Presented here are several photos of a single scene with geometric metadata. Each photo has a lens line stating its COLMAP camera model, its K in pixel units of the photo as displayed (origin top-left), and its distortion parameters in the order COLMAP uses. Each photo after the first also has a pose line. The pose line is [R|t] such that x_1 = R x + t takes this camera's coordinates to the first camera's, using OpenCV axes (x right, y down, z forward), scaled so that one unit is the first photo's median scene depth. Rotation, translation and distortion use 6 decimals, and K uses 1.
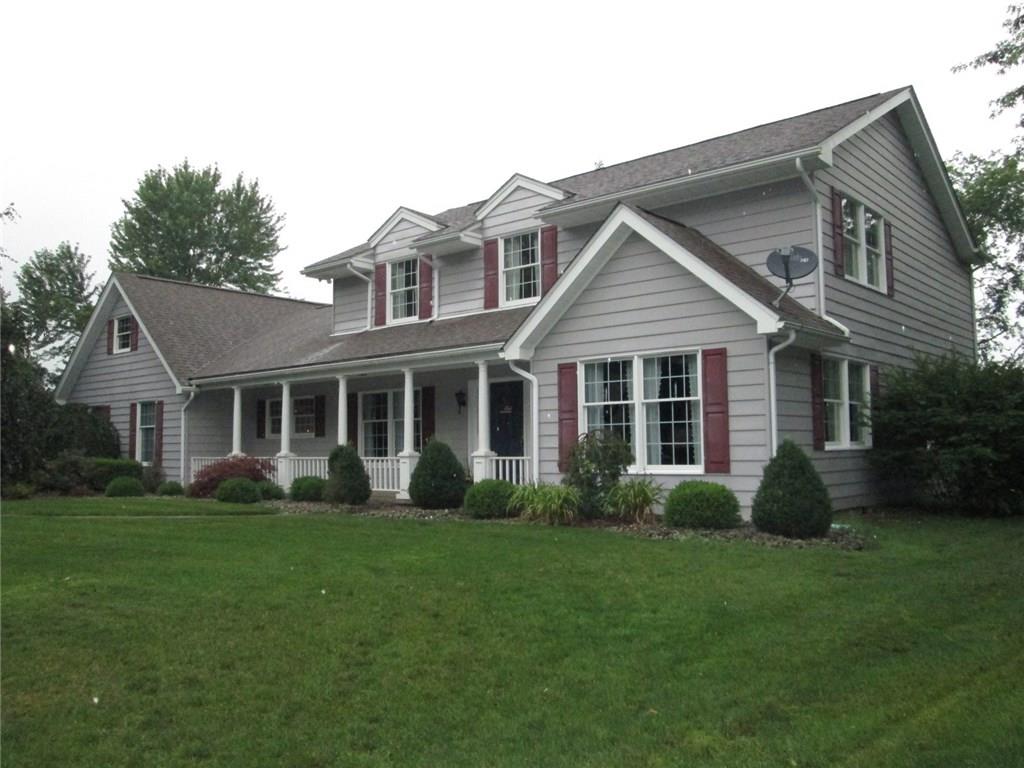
lens RADIAL K [[853.5, 0, 512.0], [0, 853.5, 384.0], [0, 0, 1]] dist [-0.070498, 0.001189]
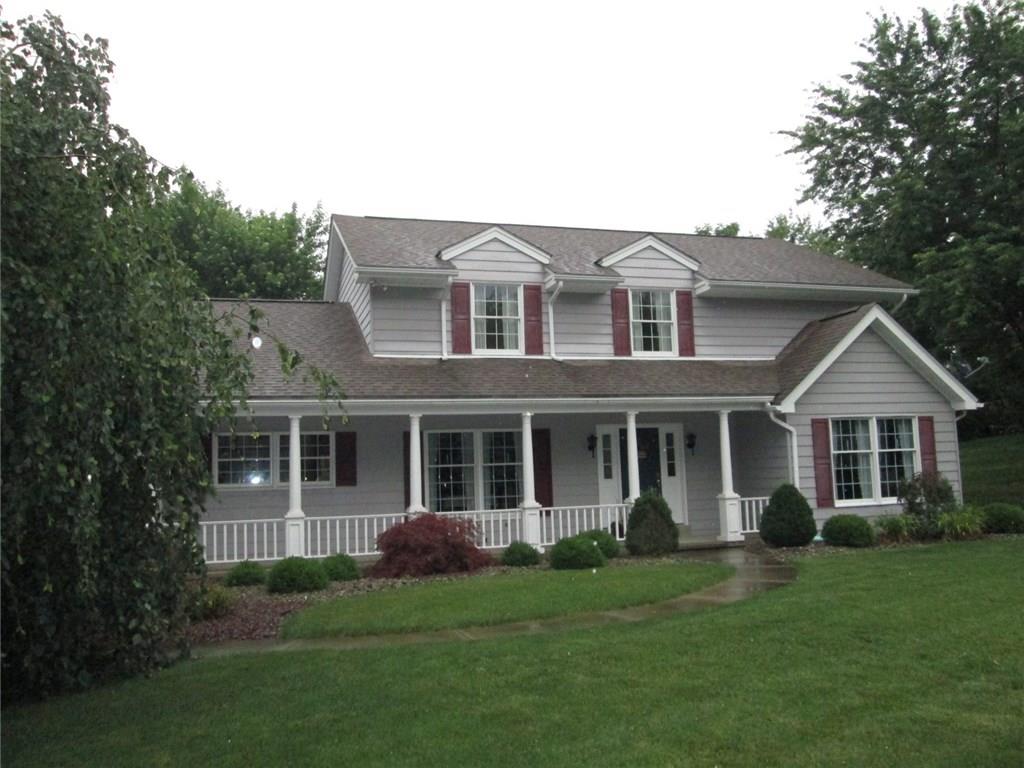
lens RADIAL K [[853.5, 0, 512.0], [0, 853.5, 384.0], [0, 0, 1]] dist [-0.070498, 0.001189]
pose [[0.535959, 0.090712, 0.839357, -1.116257], [-0.035960, 0.995761, -0.084654, 0.042094], [-0.843478, 0.015188, 0.536949, 0.666479]]
